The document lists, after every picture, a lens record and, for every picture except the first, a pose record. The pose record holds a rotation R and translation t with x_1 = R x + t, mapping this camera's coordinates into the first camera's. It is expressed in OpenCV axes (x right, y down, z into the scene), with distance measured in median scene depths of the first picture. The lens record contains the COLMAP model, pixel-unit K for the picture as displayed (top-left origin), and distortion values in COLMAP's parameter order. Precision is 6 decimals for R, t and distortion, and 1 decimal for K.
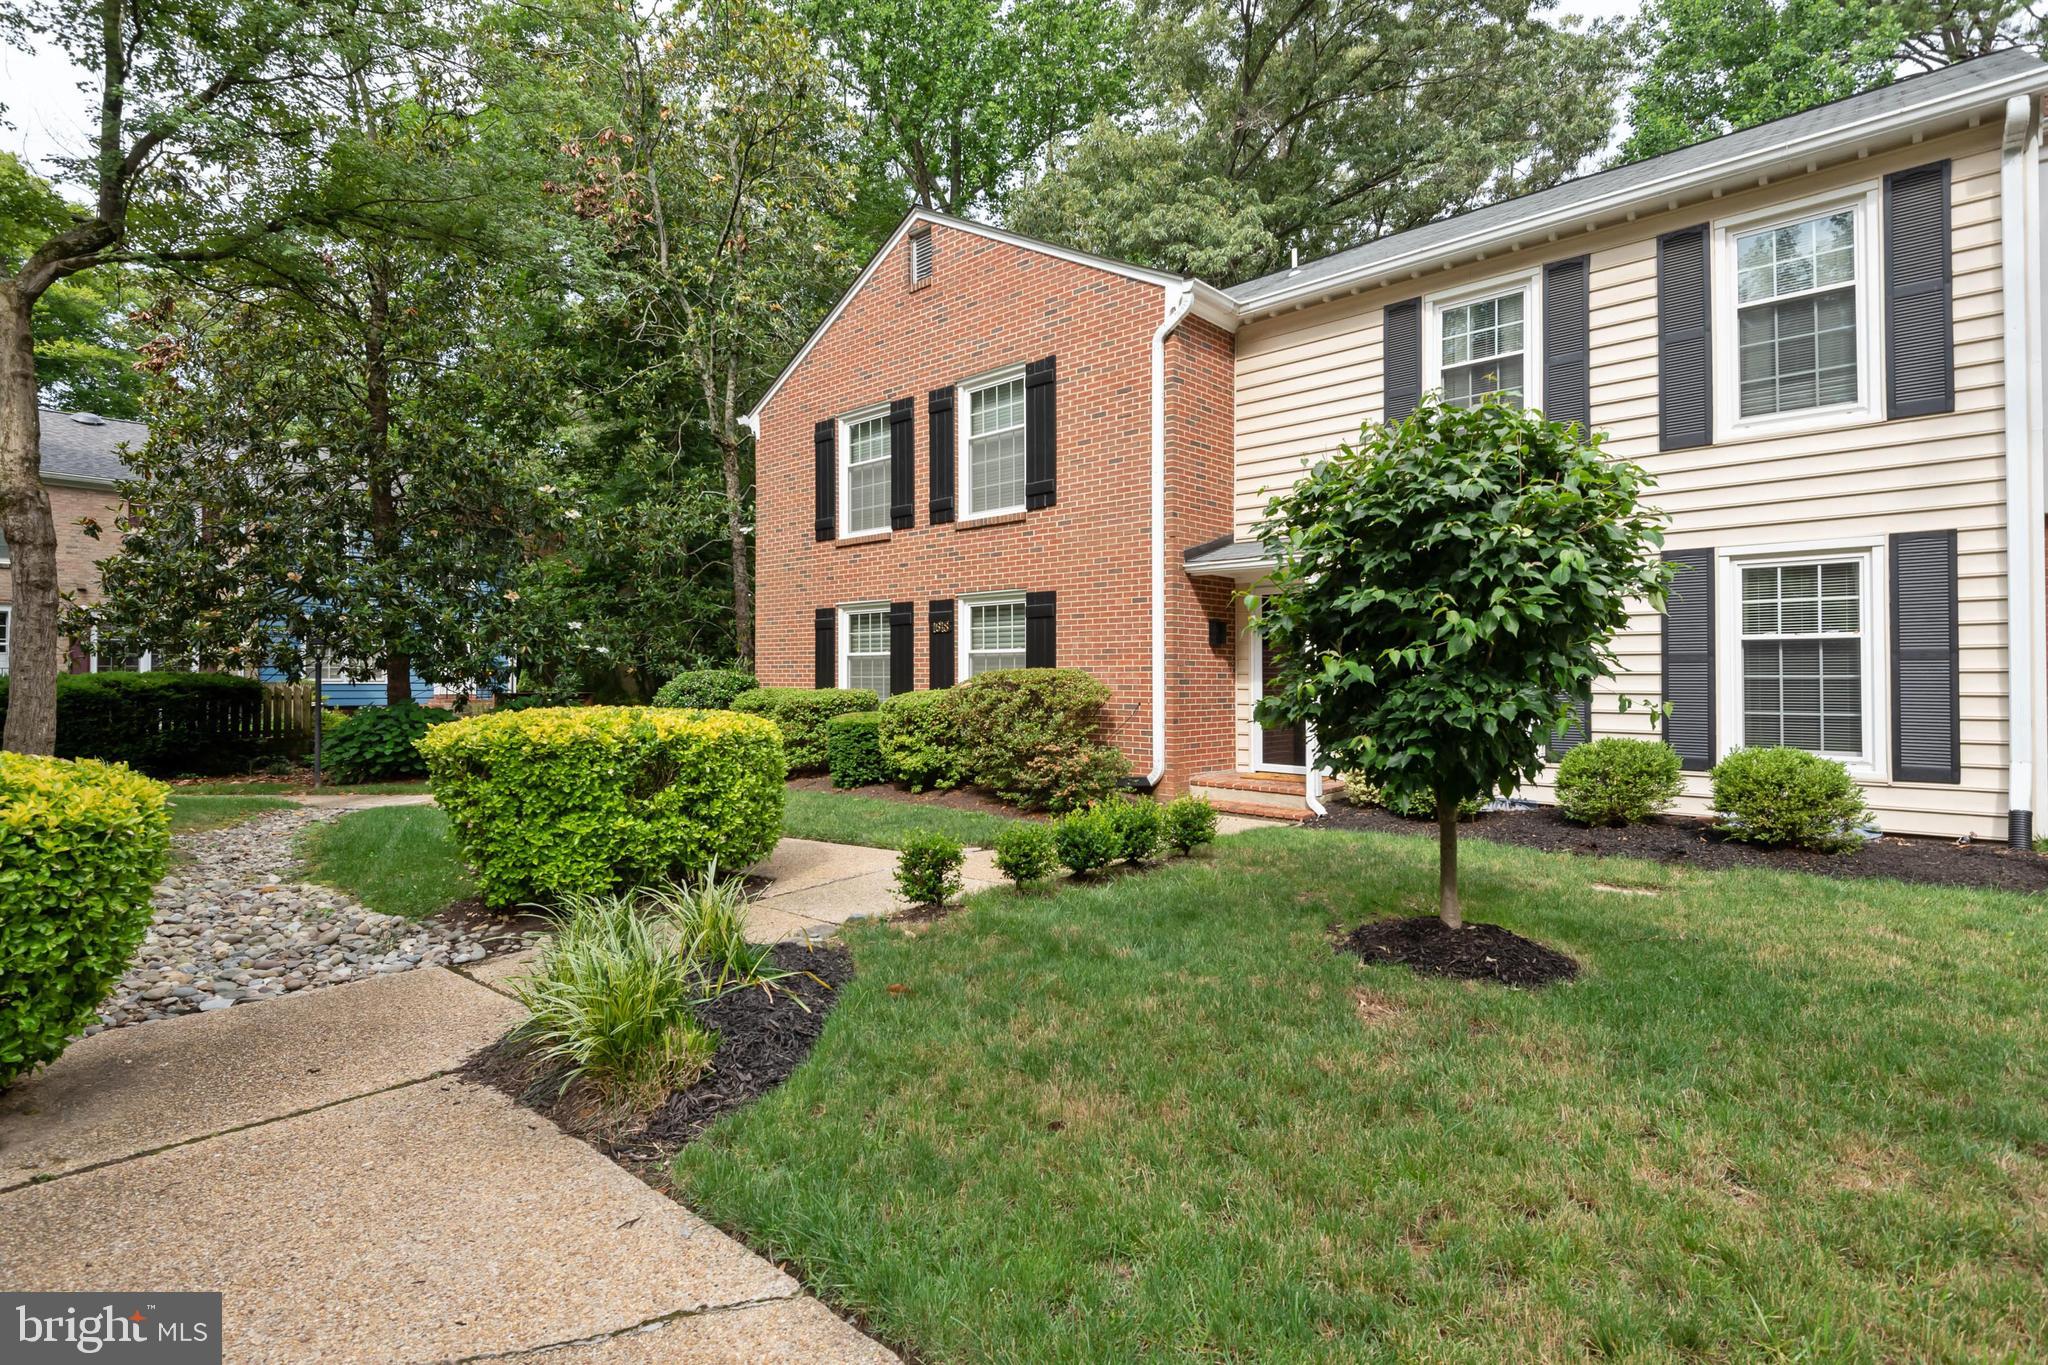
lens RADIAL K [[954.0, 0, 1024.0], [0, 954.0, 682.5], [0, 0, 1]] dist [0.026949, -0.025178]
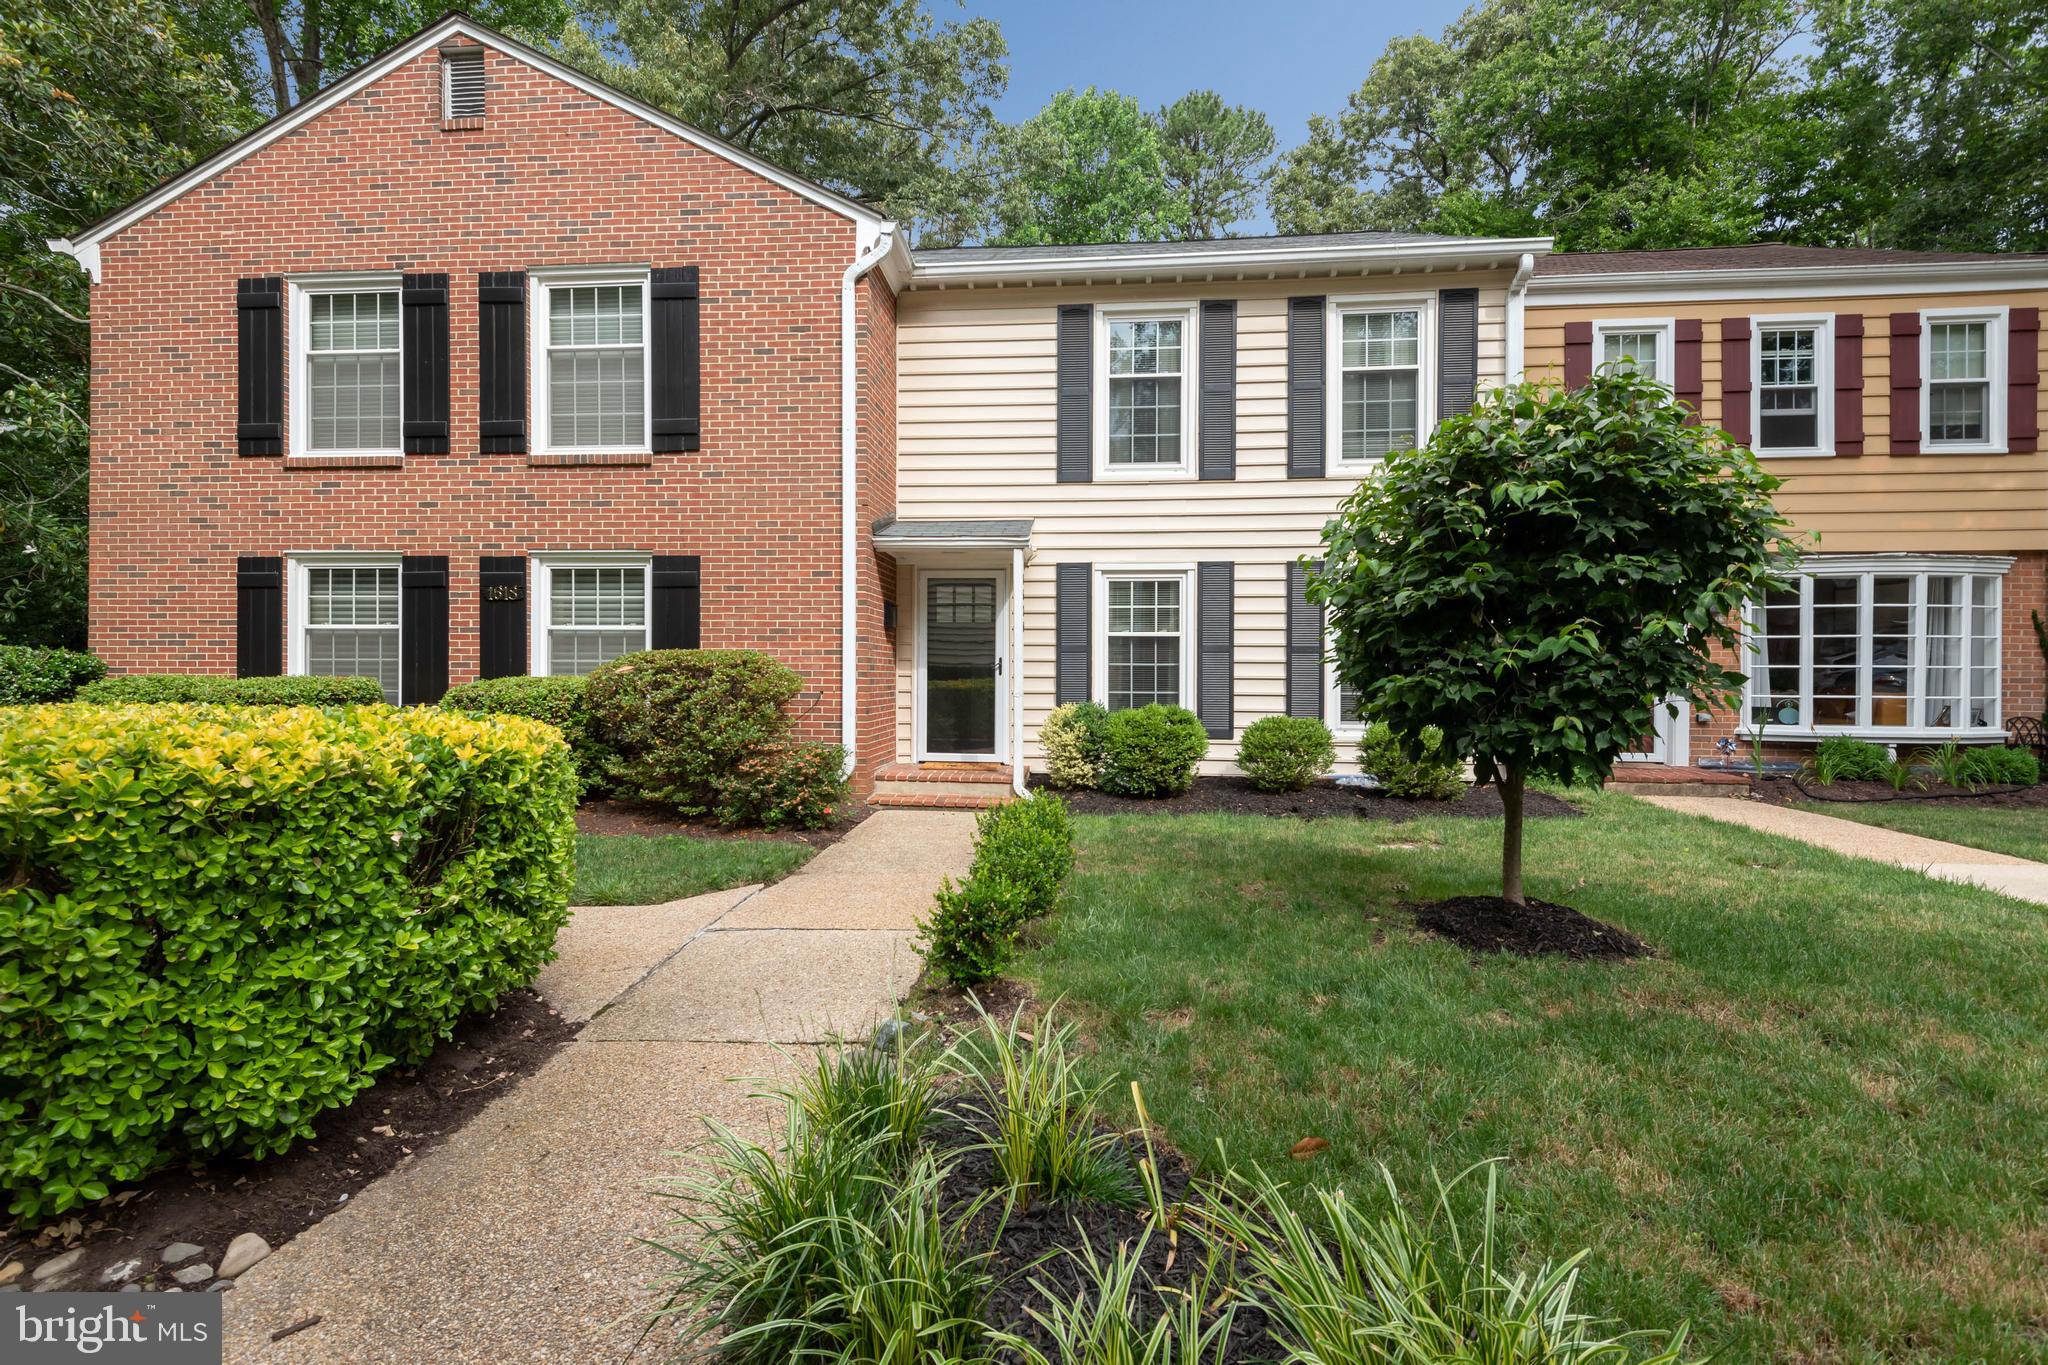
lens RADIAL K [[914.6, 0, 1004.1], [0, 914.6, 672.5], [0, 0, 1]] dist [0.038660, -0.024652]
pose [[0.801378, -0.000196, 0.598158, -0.203321], [-0.003139, 0.999985, 0.004534, -0.000026], [-0.598150, -0.005511, 0.801365, 0.182763]]
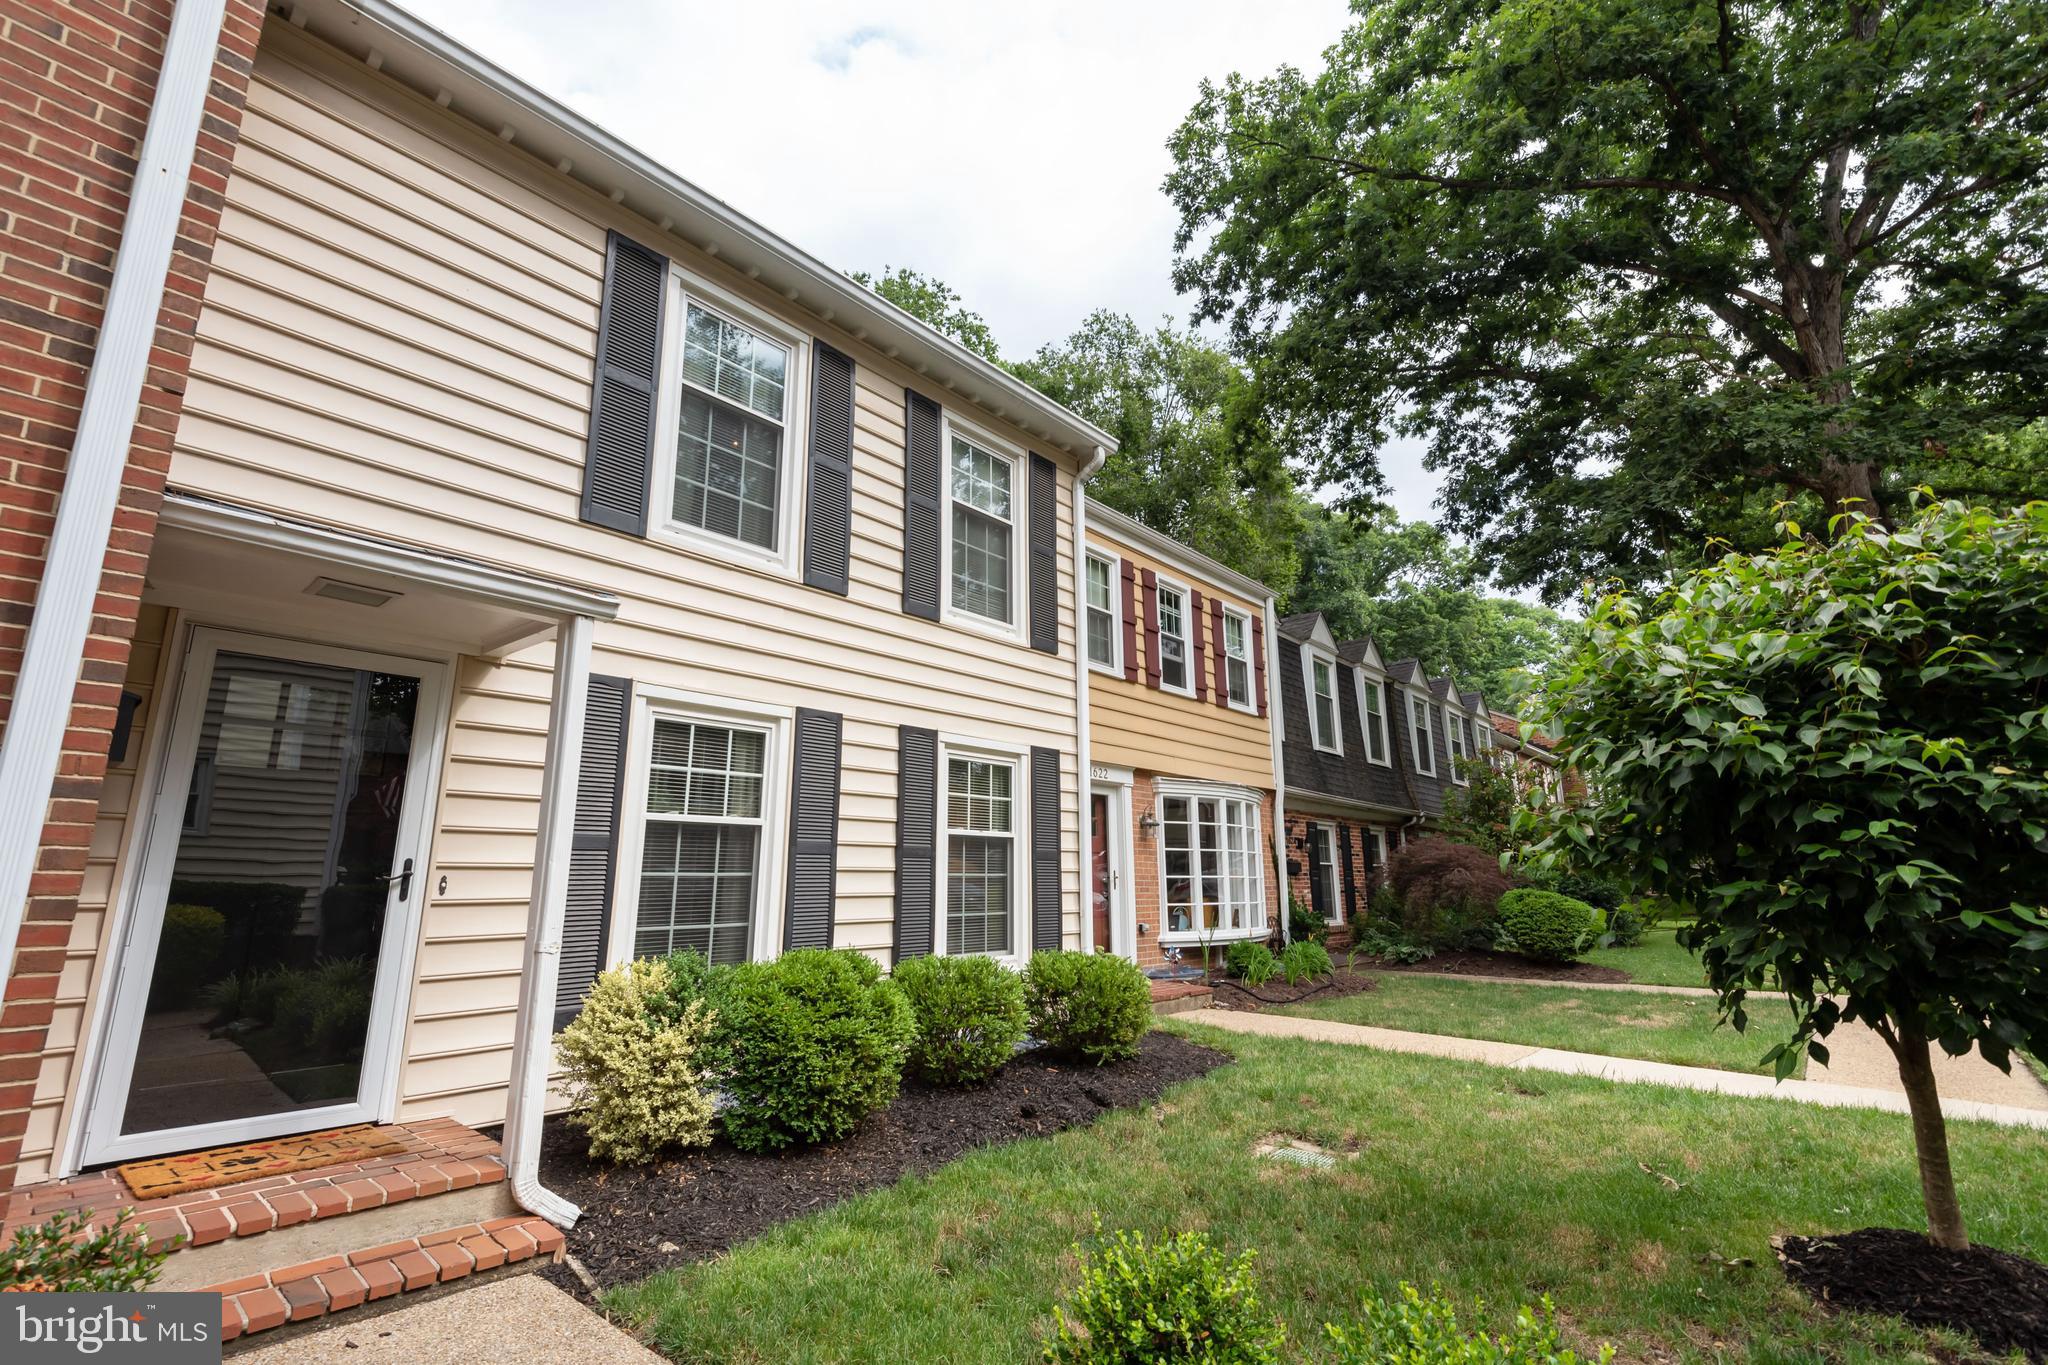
lens RADIAL K [[914.6, 0, 1004.1], [0, 914.6, 672.5], [0, 0, 1]] dist [0.038660, -0.024652]
pose [[-0.028446, 0.218012, 0.975532, 0.132407], [-0.003038, 0.975903, -0.218183, -0.006888], [-0.999591, -0.009170, -0.027099, 1.473556]]
